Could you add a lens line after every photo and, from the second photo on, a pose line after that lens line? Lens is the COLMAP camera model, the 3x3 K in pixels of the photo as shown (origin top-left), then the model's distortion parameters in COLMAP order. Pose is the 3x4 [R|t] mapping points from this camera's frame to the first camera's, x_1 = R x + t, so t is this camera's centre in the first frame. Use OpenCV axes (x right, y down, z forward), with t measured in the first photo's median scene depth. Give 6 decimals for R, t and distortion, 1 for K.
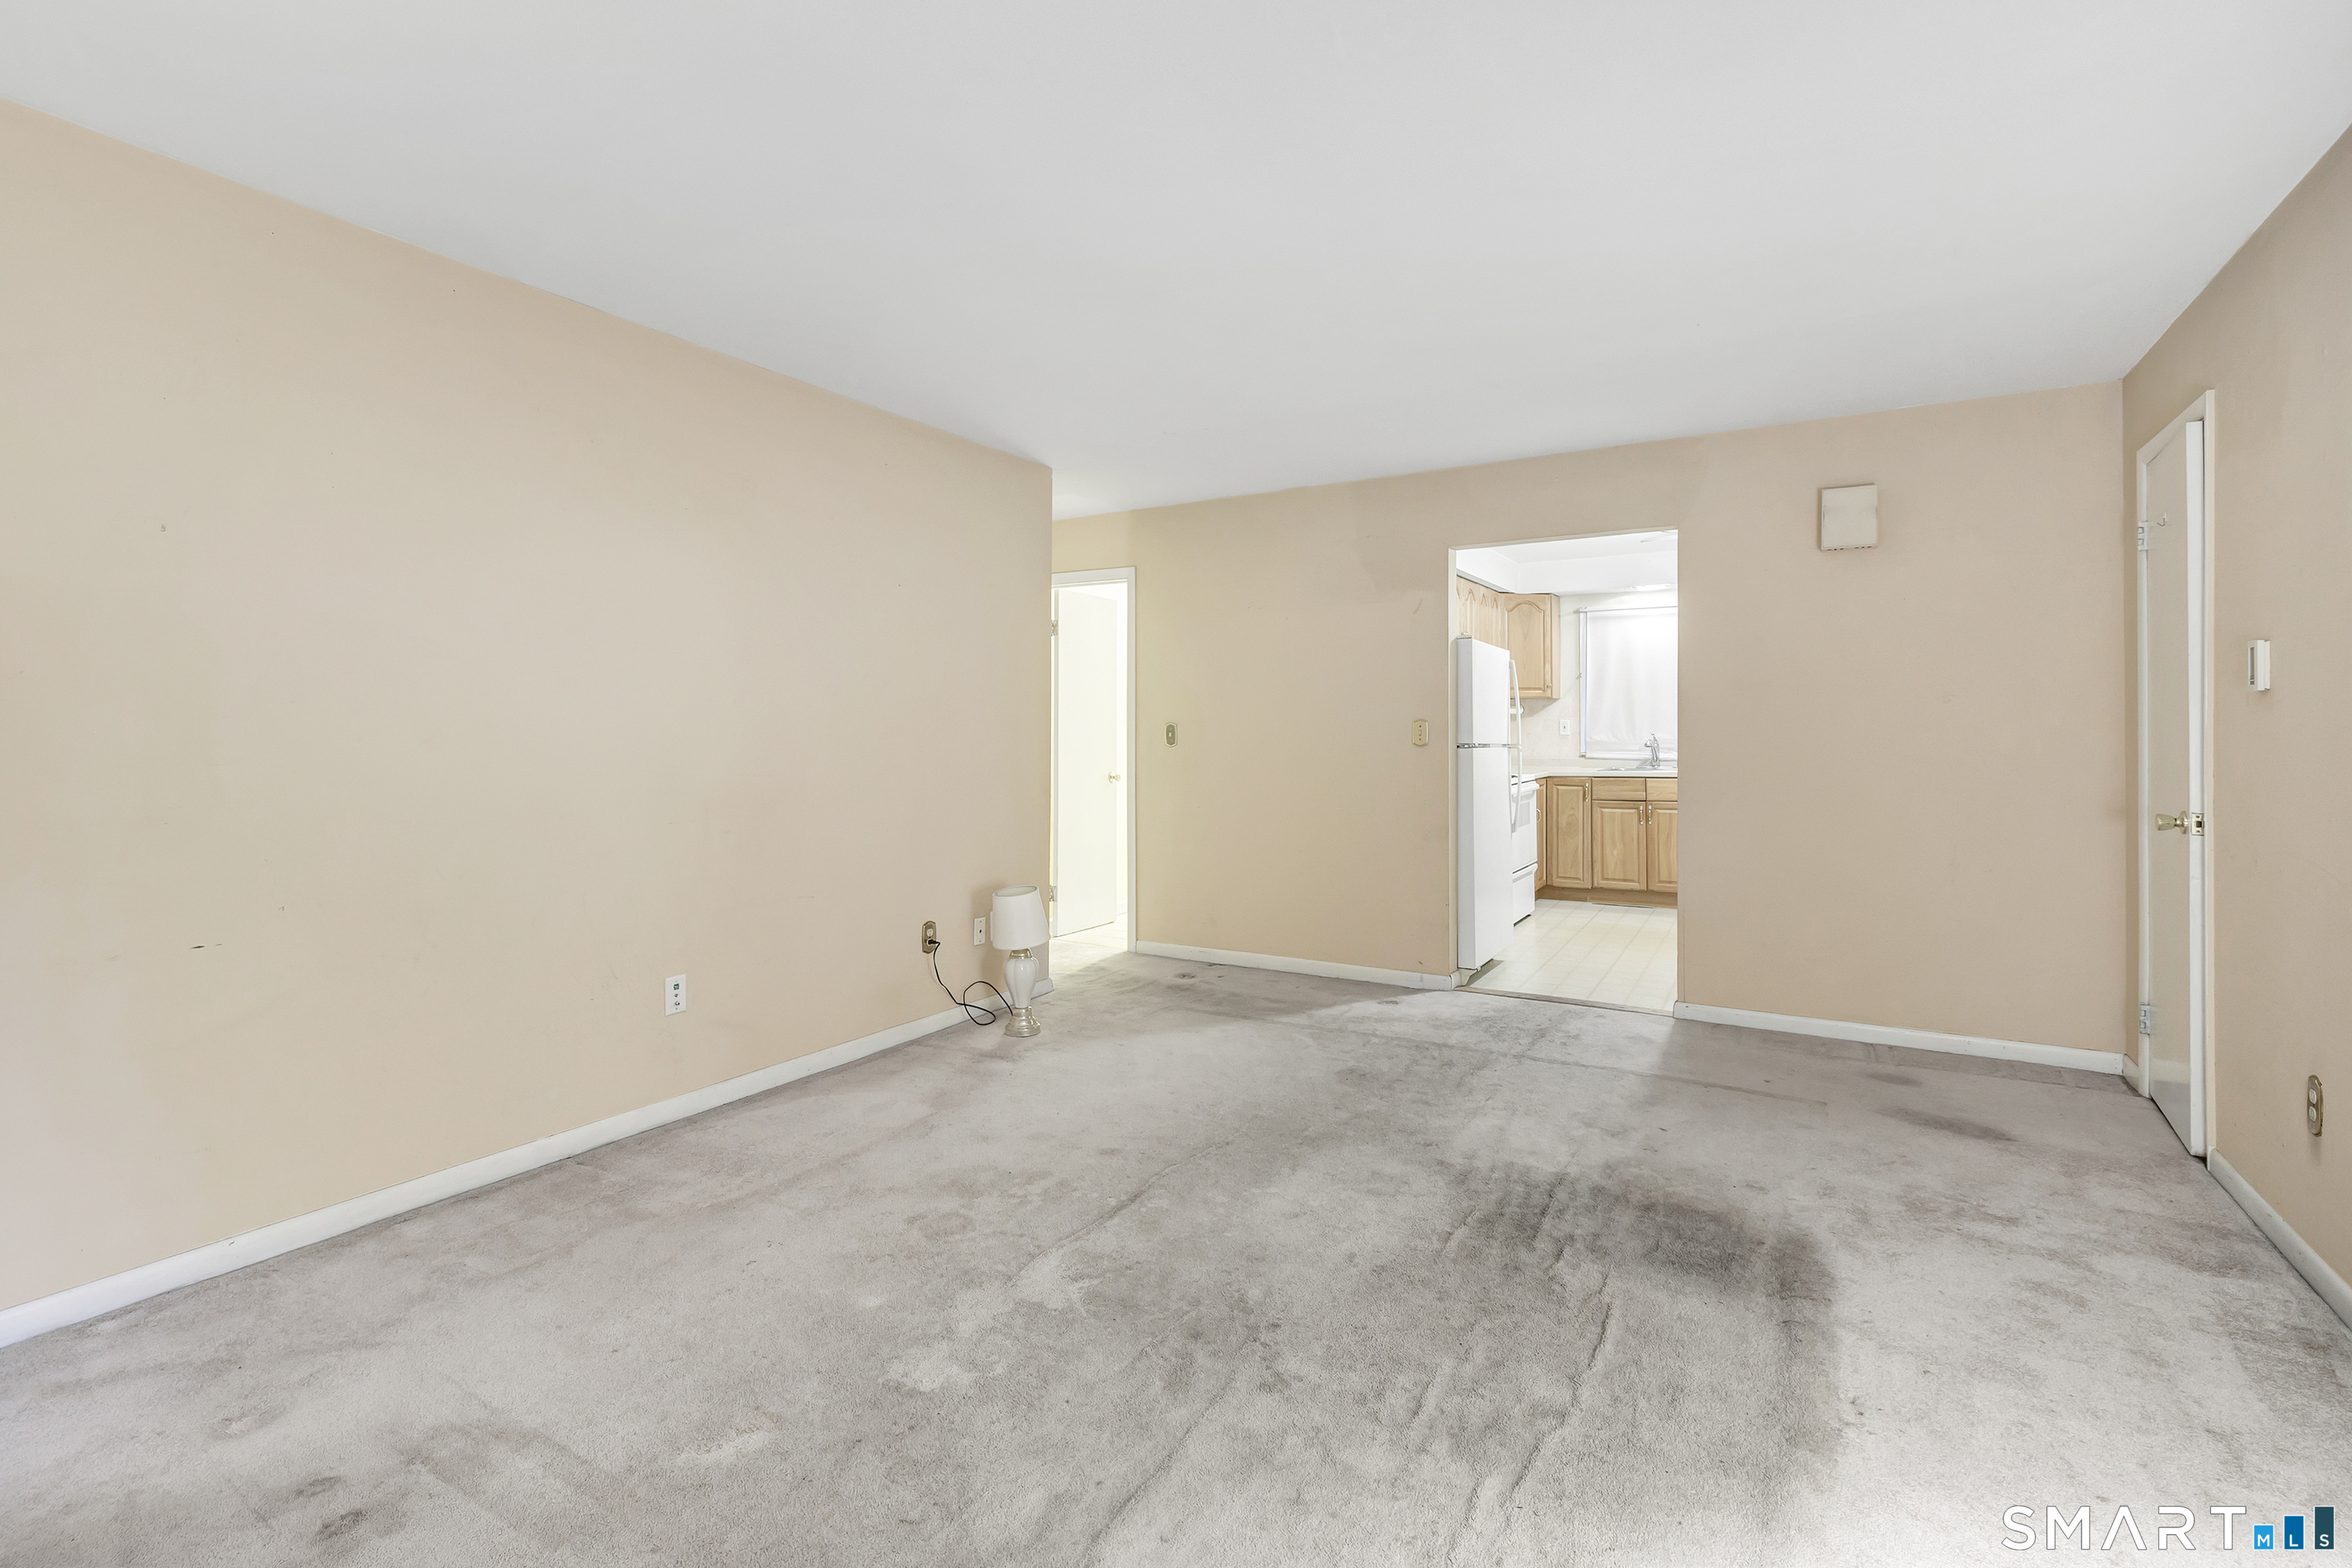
lens RADIAL K [[1068.4, 0, 1128.1], [0, 1068.4, 730.3], [0, 0, 1]] dist [0.003932, -0.002151]
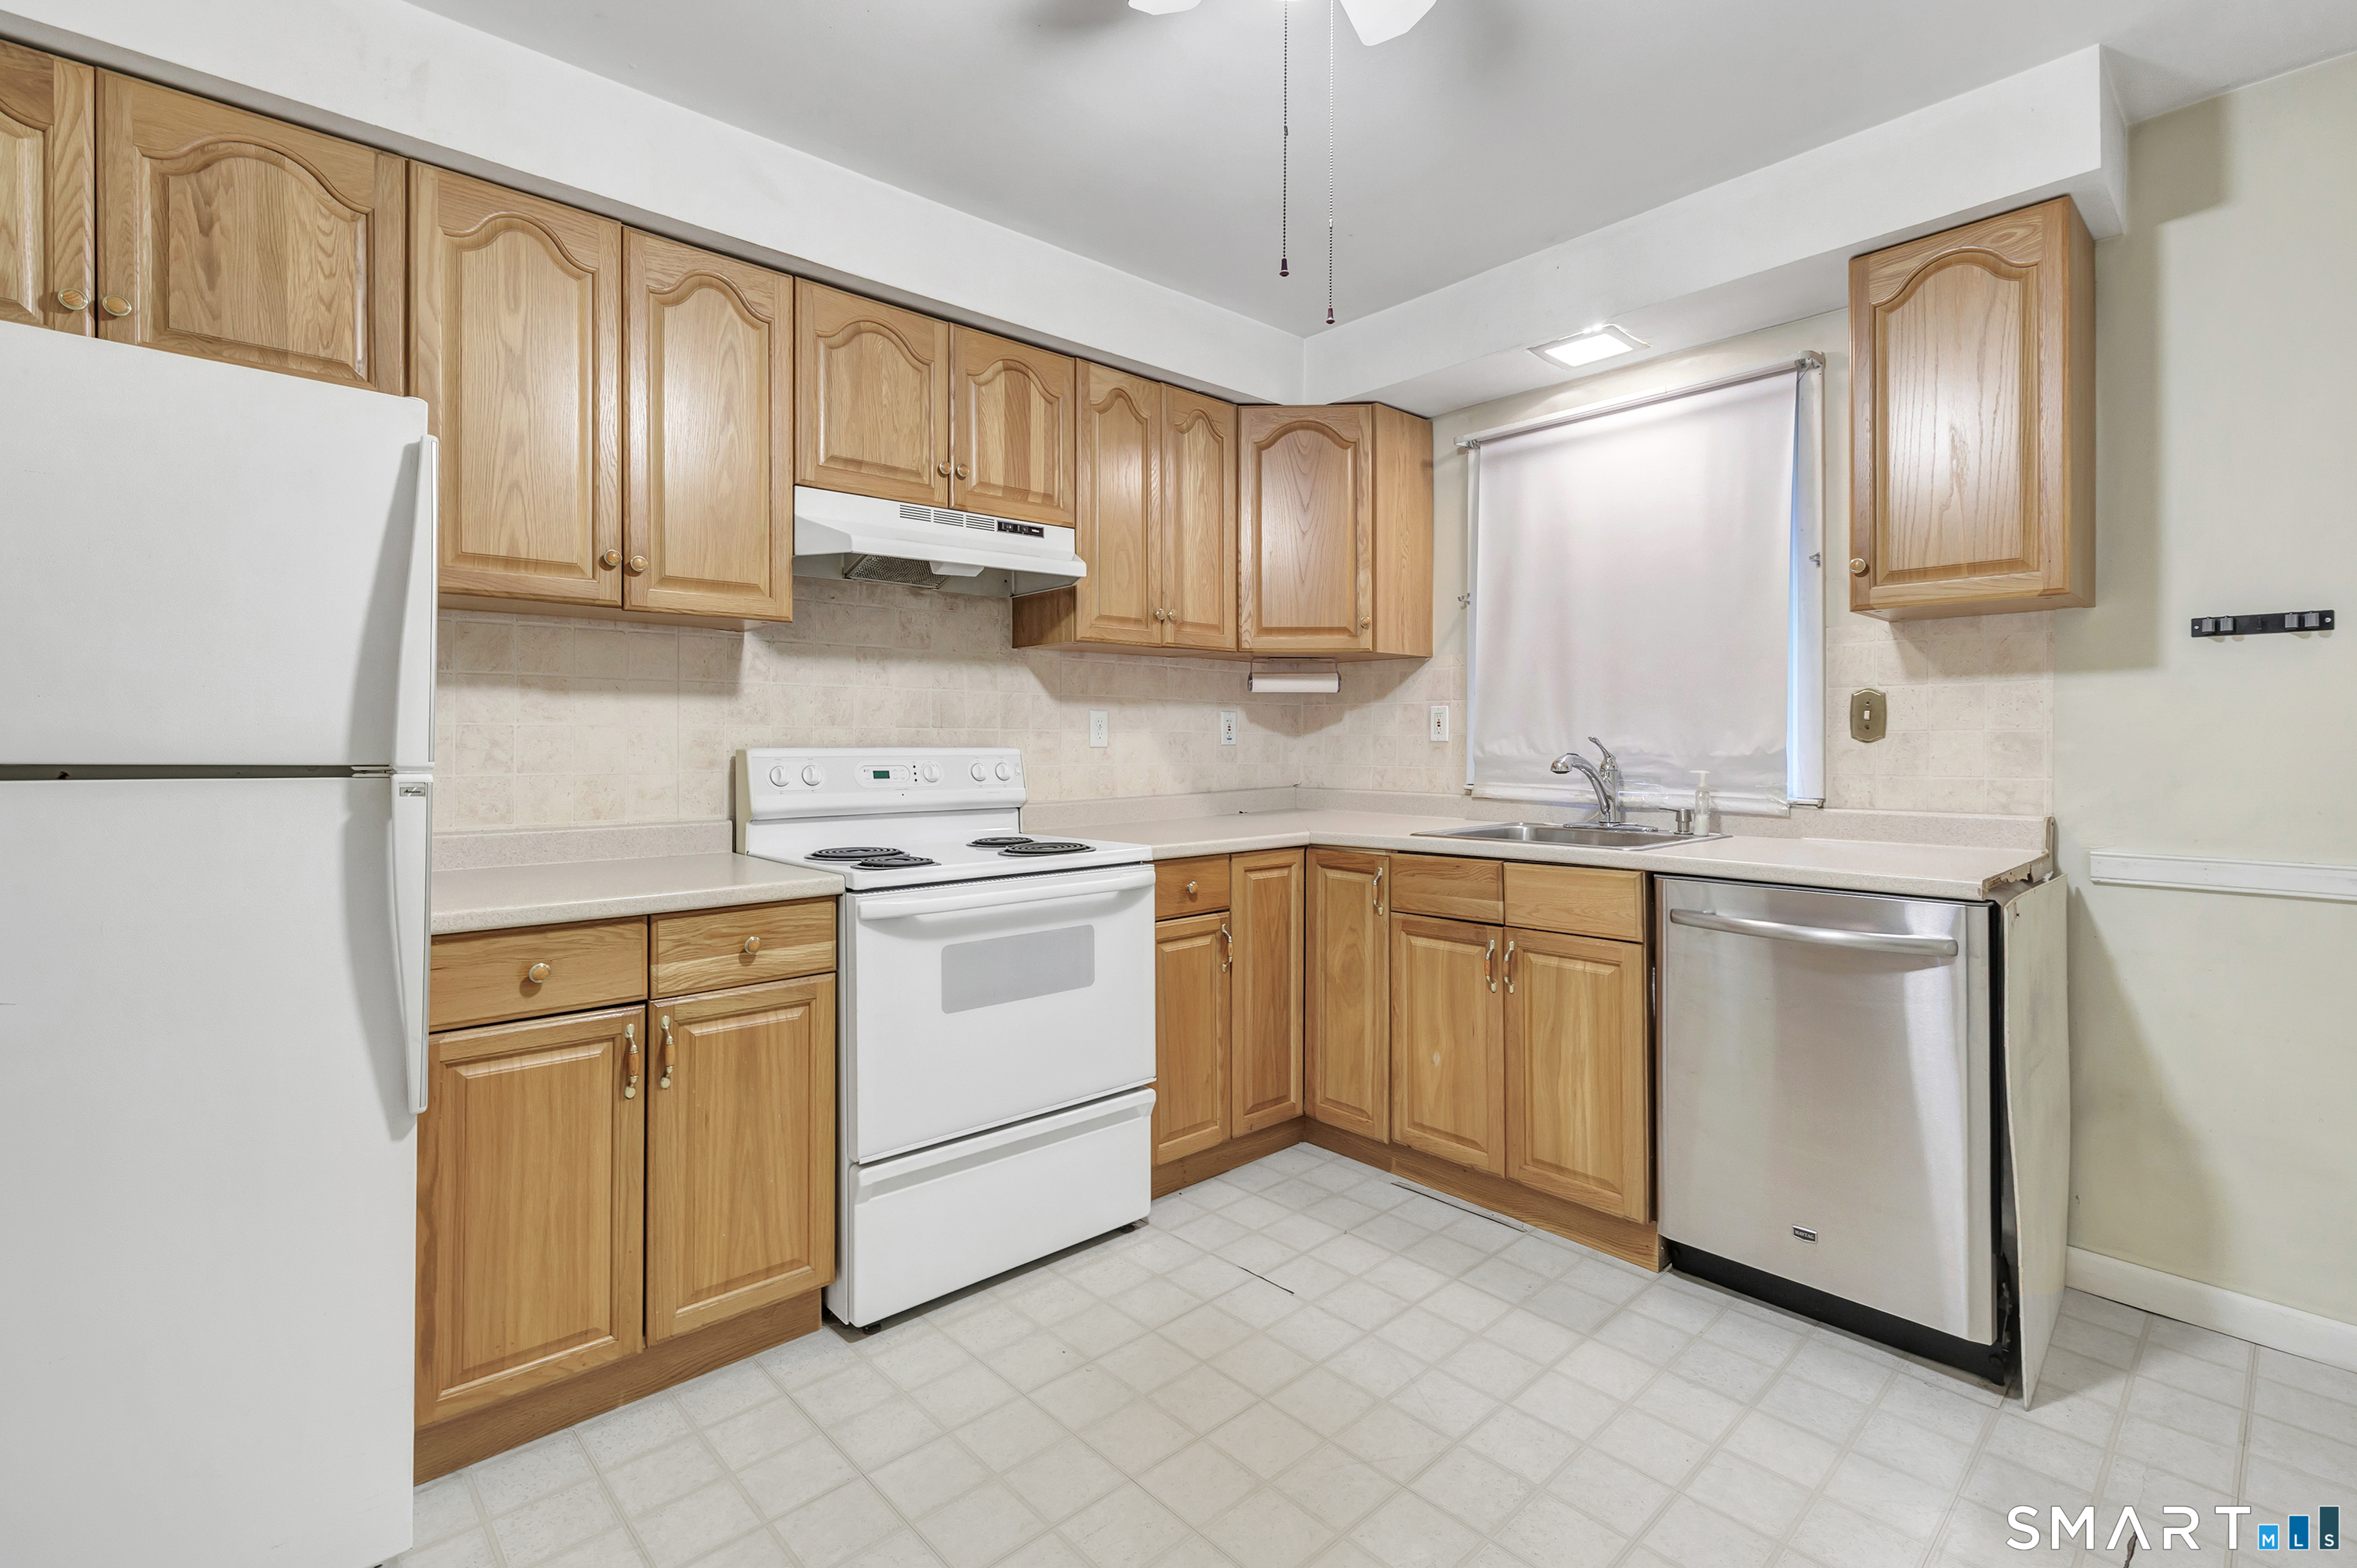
lens RADIAL K [[1070.6, 0, 1175.7], [0, 1070.6, 744.2], [0, 0, 1]] dist [0.003932, -0.002151]
pose [[0.963560, 0.005636, -0.267434, 0.492703], [-0.004629, 0.999980, 0.004394, 0.005007], [0.267453, -0.002995, 0.963566, 0.655344]]
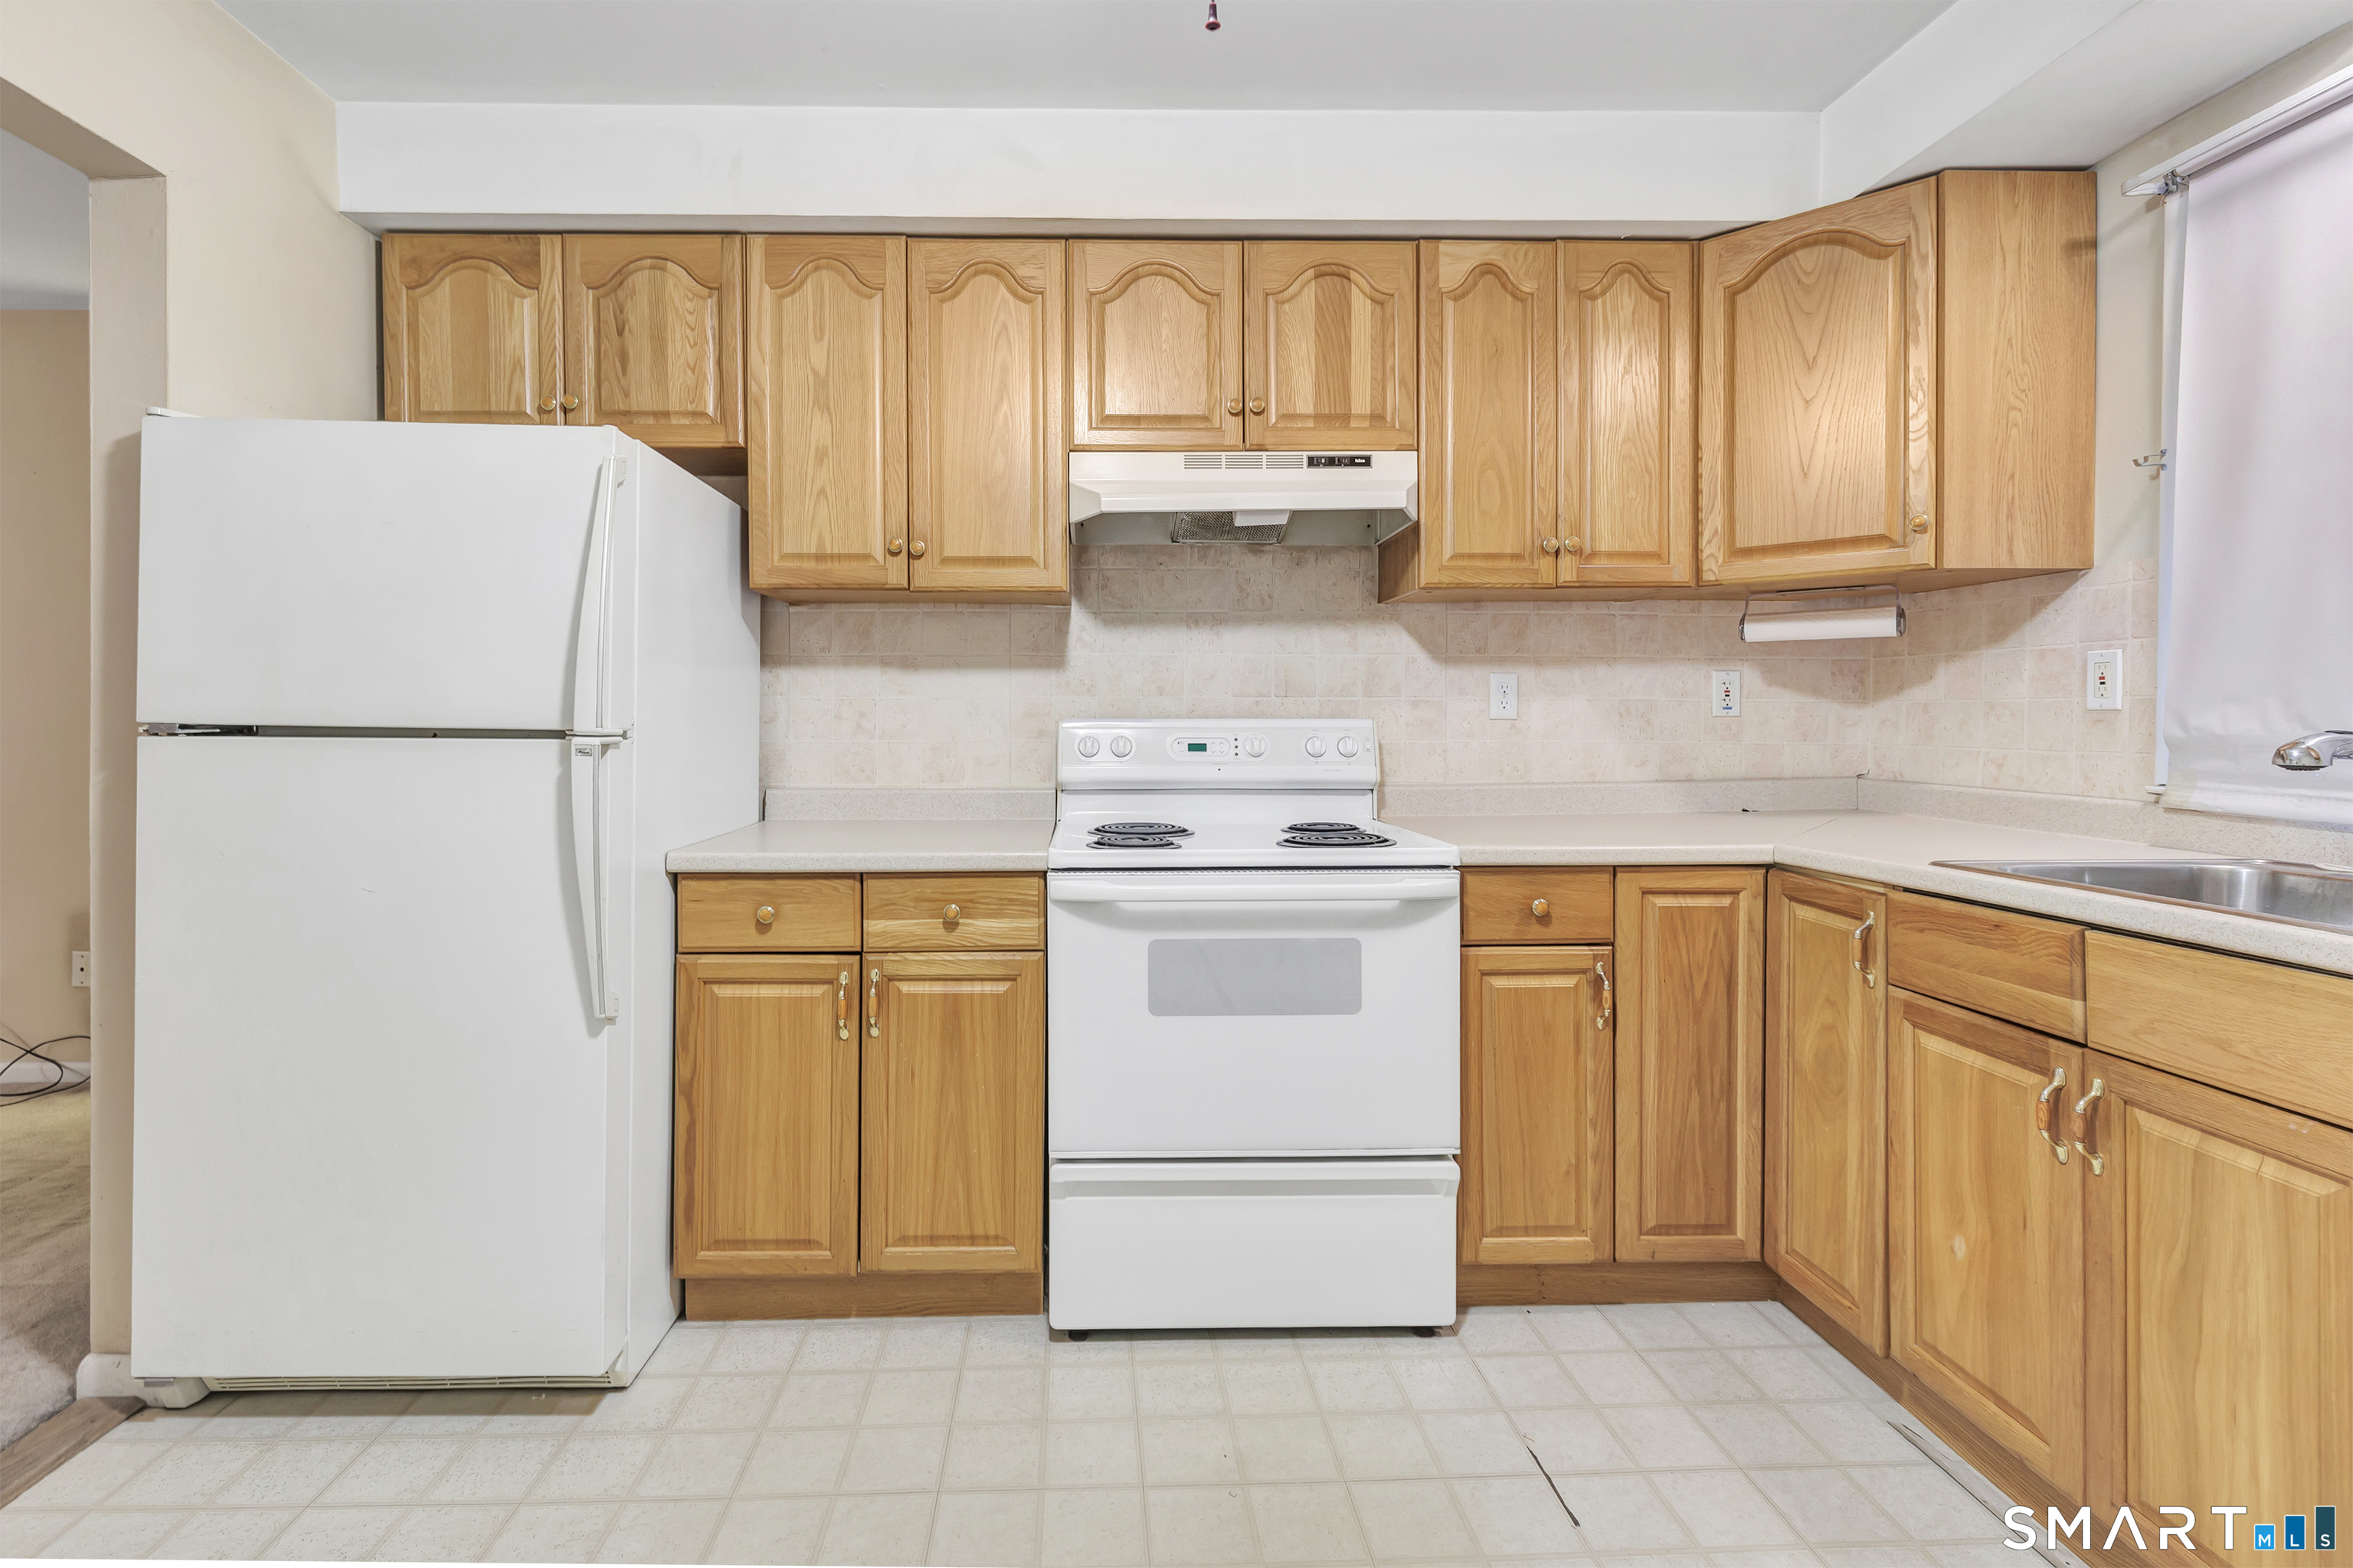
lens RADIAL K [[1068.9, 0, 1106.9], [0, 1068.9, 722.9], [0, 0, 1]] dist [0.003932, -0.002151]
pose [[0.551900, 0.009445, -0.833857, 0.572131], [-0.001213, 0.999944, 0.010523, 0.006049], [0.833909, -0.004797, 0.551881, 0.777517]]
